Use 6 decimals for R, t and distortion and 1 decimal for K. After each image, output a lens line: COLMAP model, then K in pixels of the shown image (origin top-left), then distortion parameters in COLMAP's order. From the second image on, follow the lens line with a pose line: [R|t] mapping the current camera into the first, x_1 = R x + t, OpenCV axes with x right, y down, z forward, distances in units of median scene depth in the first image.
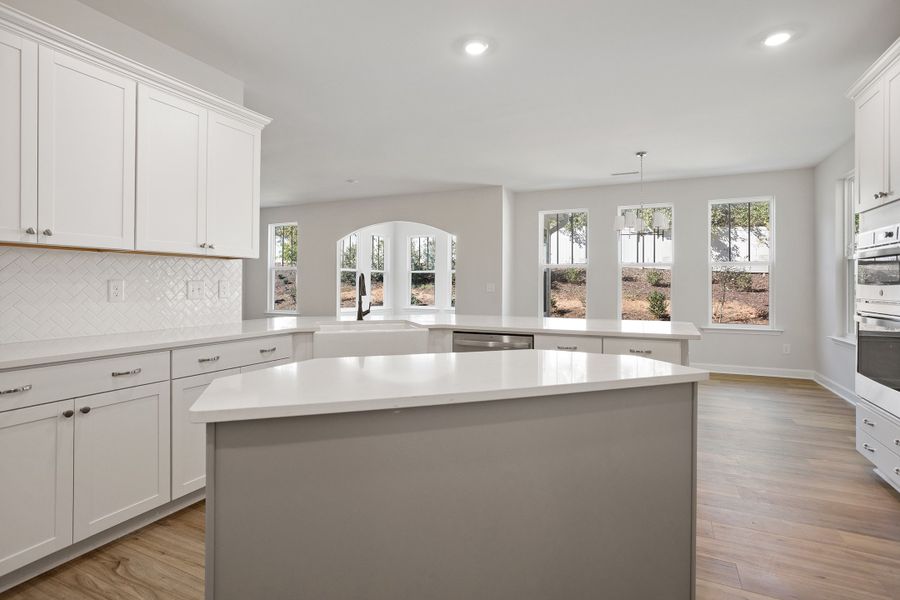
lens RADIAL K [[448.2, 0, 447.6], [0, 448.2, 286.3], [0, 0, 1]] dist [-0.001051, 0.000379]
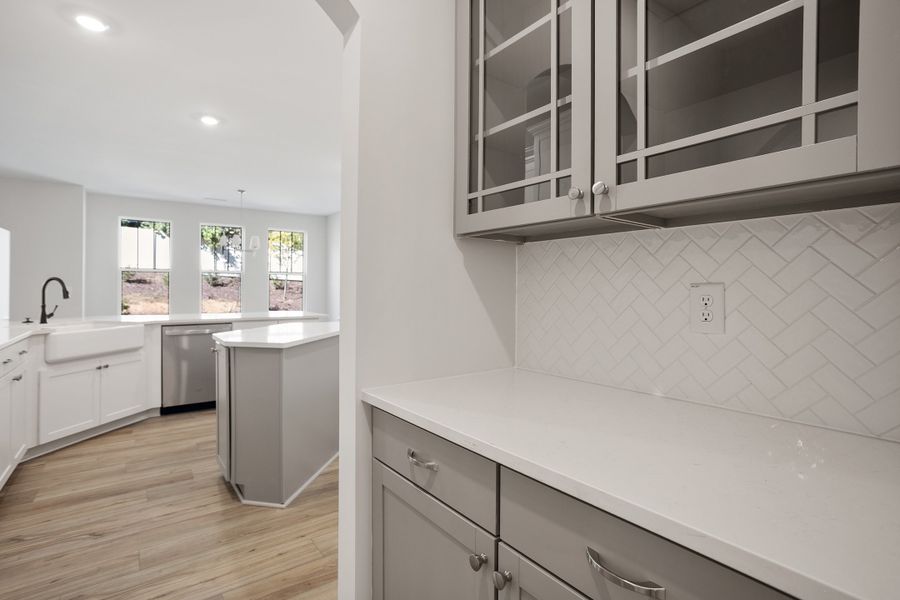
lens RADIAL K [[435.4, 0, 449.1], [0, 435.4, 294.3], [0, 0, 1]] dist [-0.023708, -0.000152]
pose [[0.463542, -0.012342, 0.885989, -0.387601], [0.000639, 0.999907, 0.013594, -0.001228], [-0.886075, -0.005735, 0.463507, -0.146382]]
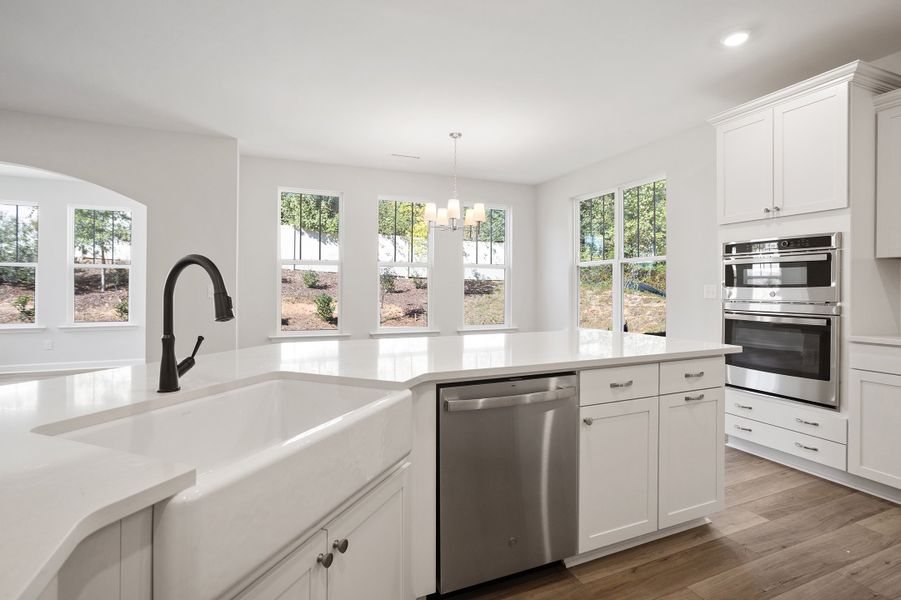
lens RADIAL K [[449.3, 0, 453.3], [0, 449.3, 292.8], [0, 0, 1]] dist [-0.001946, 0.000339]
pose [[0.656324, -0.010926, 0.754400, -0.198034], [0.002833, 0.999924, 0.012018, -0.002846], [-0.754474, -0.005750, 0.656305, 0.379833]]
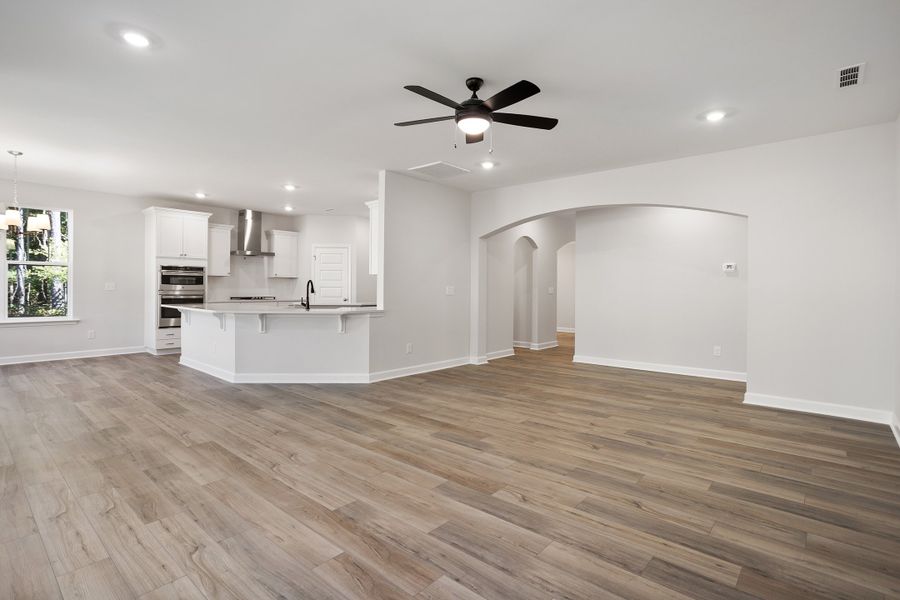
lens RADIAL K [[448.8, 0, 452.8], [0, 448.8, 292.8], [0, 0, 1]] dist [-0.001946, 0.000339]
pose [[-0.958674, -0.015839, 0.284065, -0.721099], [-0.013703, 0.999861, 0.009505, -0.001945], [-0.284177, 0.005219, -0.958758, 1.496228]]
